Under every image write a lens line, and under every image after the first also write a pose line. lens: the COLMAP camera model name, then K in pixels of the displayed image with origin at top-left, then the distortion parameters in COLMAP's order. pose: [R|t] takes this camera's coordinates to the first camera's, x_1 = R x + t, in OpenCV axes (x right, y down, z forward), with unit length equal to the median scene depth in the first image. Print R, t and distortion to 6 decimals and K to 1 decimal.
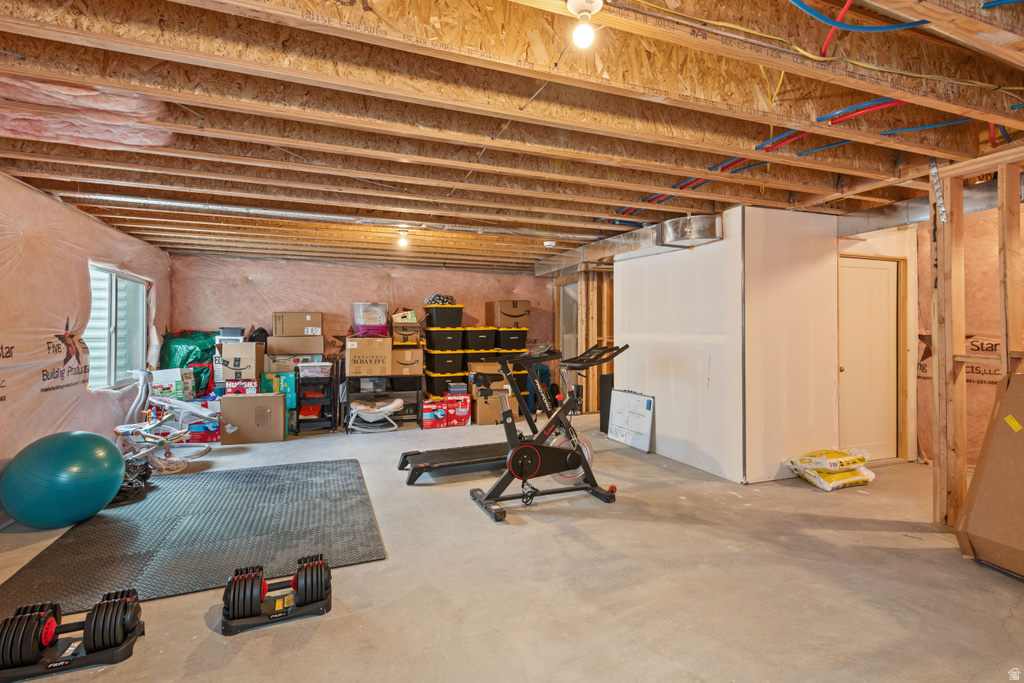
lens RADIAL K [[486.4, 0, 514.1], [0, 486.4, 331.0], [0, 0, 1]] dist [0.017188, -0.000617]
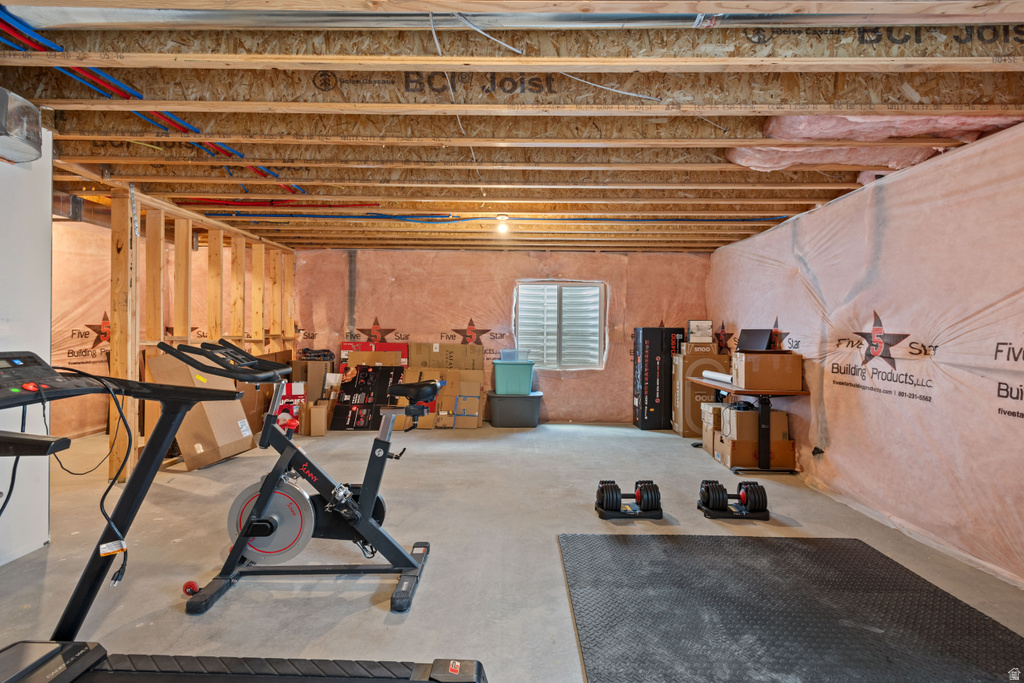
lens RADIAL K [[486.4, 0, 514.1], [0, 486.4, 331.0], [0, 0, 1]] dist [0.017188, -0.000617]
pose [[-0.927506, -0.012014, 0.373615, -0.500482], [-0.014317, 0.999892, -0.003390, 0.012181], [-0.373534, -0.008493, -0.927578, 1.794487]]
